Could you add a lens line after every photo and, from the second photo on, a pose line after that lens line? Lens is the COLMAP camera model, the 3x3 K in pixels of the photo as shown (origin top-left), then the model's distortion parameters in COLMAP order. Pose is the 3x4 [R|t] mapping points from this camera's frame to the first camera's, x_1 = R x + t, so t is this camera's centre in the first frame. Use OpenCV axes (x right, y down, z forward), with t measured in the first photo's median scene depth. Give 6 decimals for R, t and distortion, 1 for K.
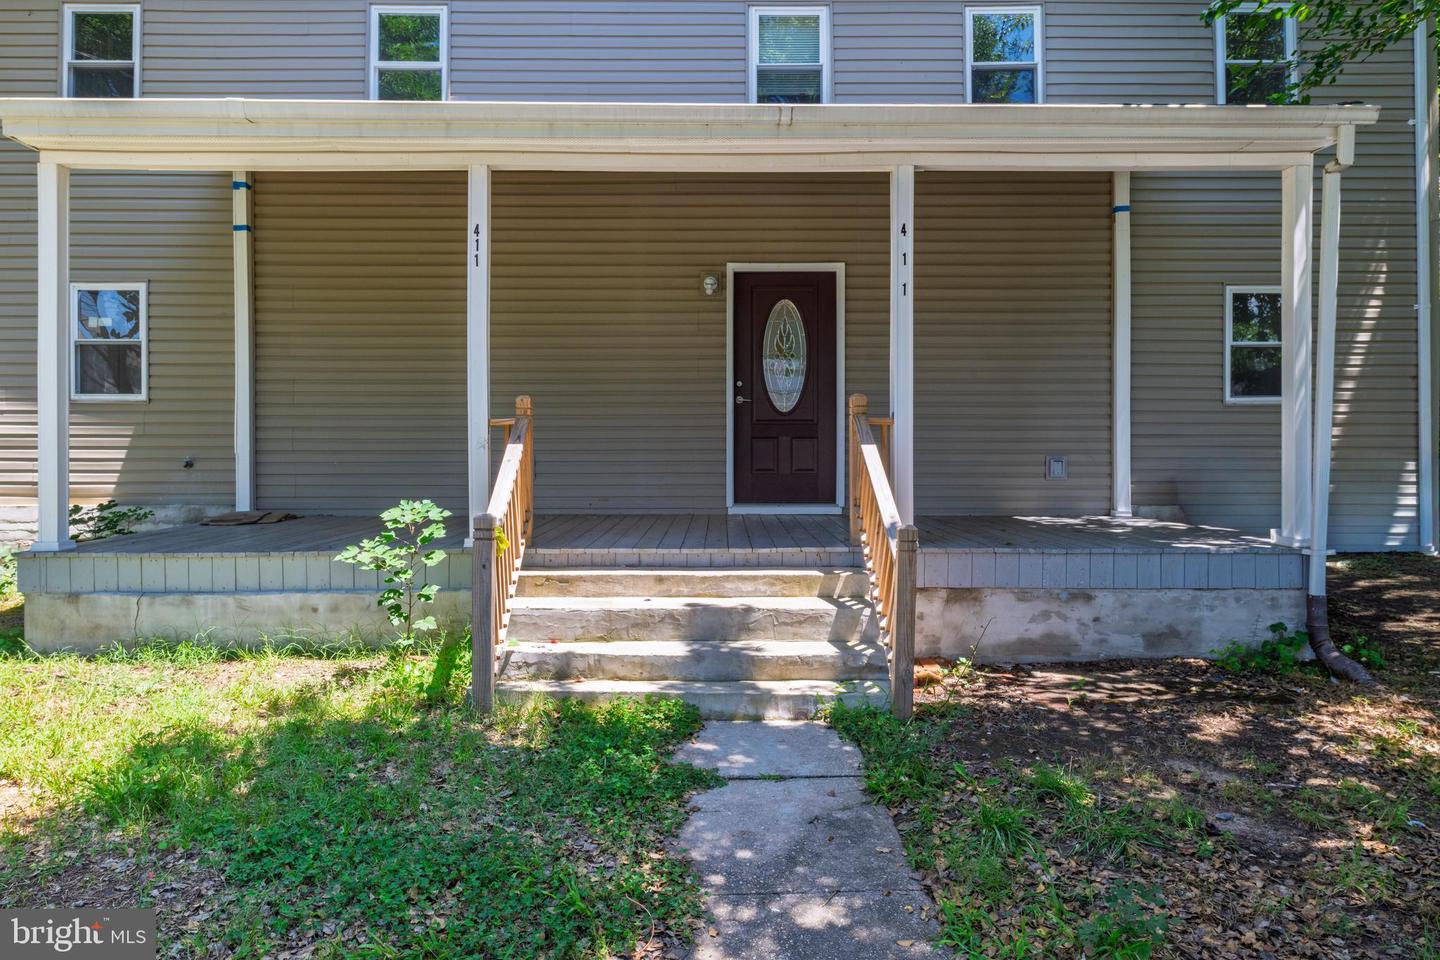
lens RADIAL K [[972.7, 0, 715.5], [0, 972.7, 470.5], [0, 0, 1]] dist [-0.001760, 0.000529]
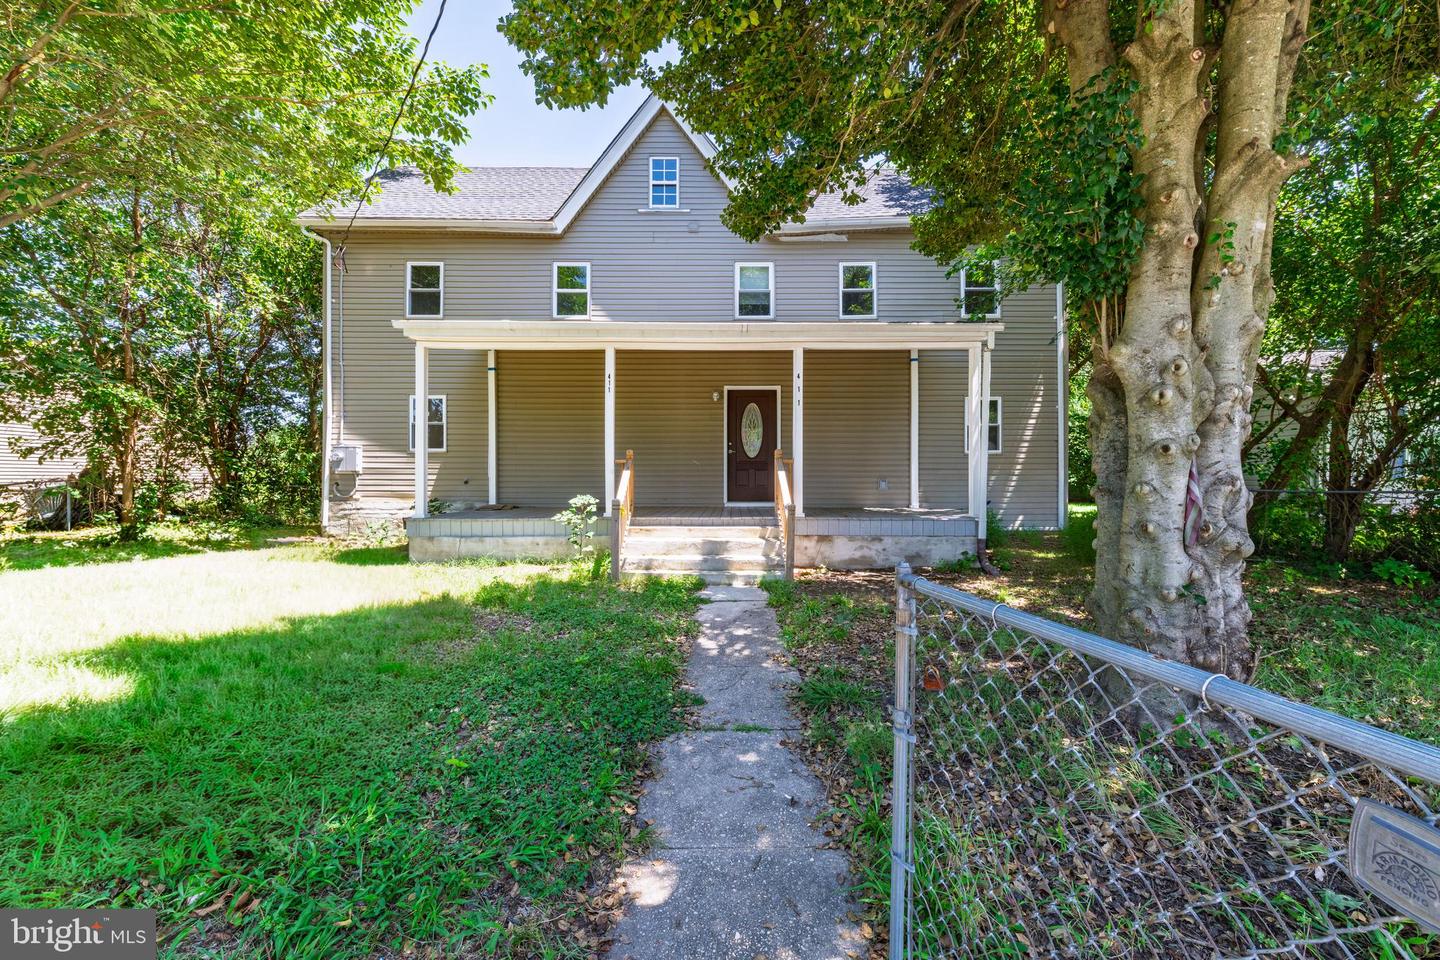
lens RADIAL K [[579.5, 0, 725.7], [0, 579.5, 494.8], [0, 0, 1]] dist [-0.000530, -0.000094]
pose [[0.999976, 0.001843, -0.006704, 0.034398], [-0.001824, 0.999994, 0.002899, 0.023660], [0.006709, -0.002886, 0.999973, -0.346167]]
